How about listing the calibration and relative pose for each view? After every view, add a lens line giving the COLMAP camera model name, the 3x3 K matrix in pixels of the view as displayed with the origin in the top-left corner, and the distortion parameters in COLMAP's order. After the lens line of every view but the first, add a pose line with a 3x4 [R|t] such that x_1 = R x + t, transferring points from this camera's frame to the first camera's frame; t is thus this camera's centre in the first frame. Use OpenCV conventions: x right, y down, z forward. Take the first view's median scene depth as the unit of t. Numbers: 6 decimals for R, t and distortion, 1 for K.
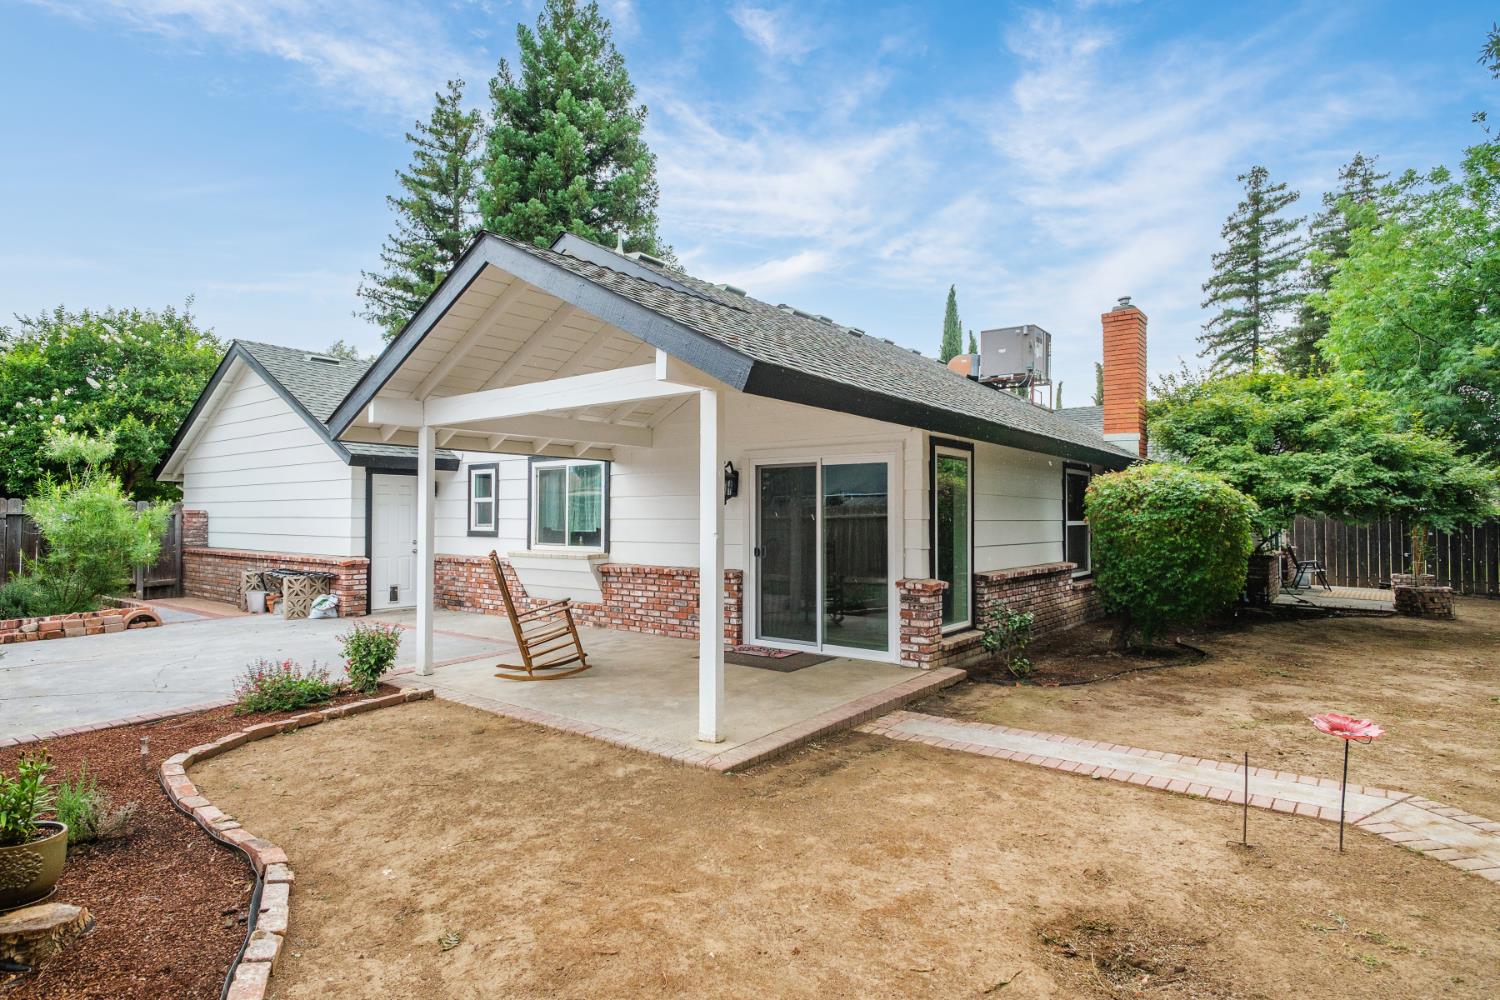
lens RADIAL K [[815.4, 0, 748.4], [0, 815.4, 502.8], [0, 0, 1]] dist [0.010481, 0.002817]
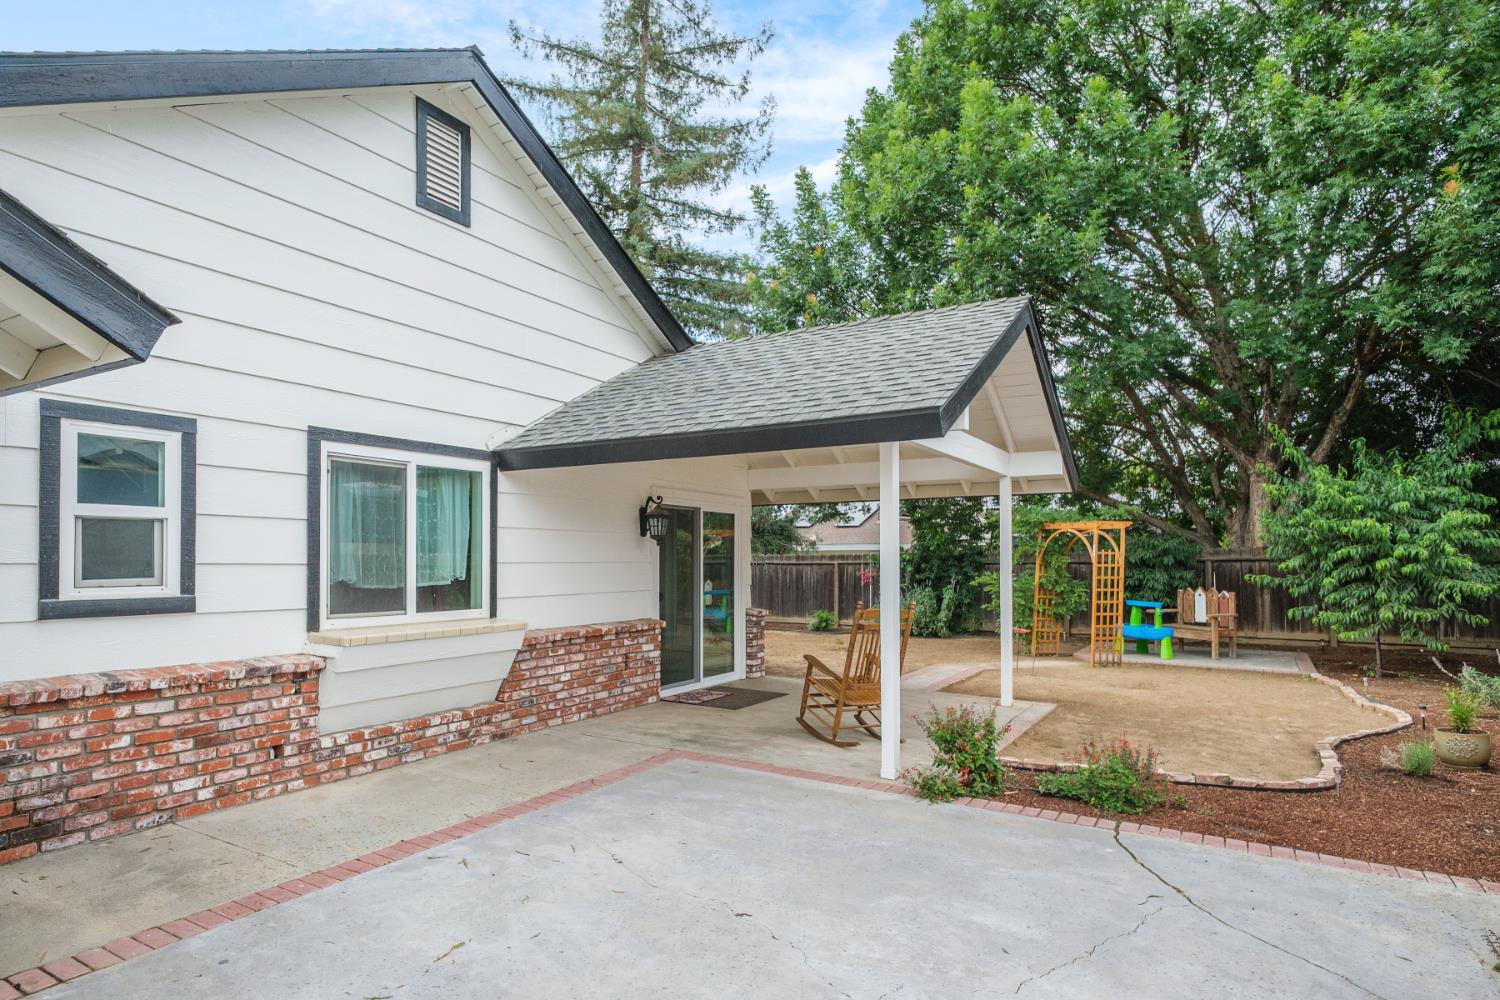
lens RADIAL K [[815.4, 0, 739.0], [0, 815.4, 555.6], [0, 0, 1]] dist [0.010481, 0.002817]
pose [[-0.101267, 0.001129, 0.994859, -0.771652], [-0.021258, 0.999769, -0.003299, 0.011928], [-0.994632, -0.021483, -0.101219, 0.841630]]
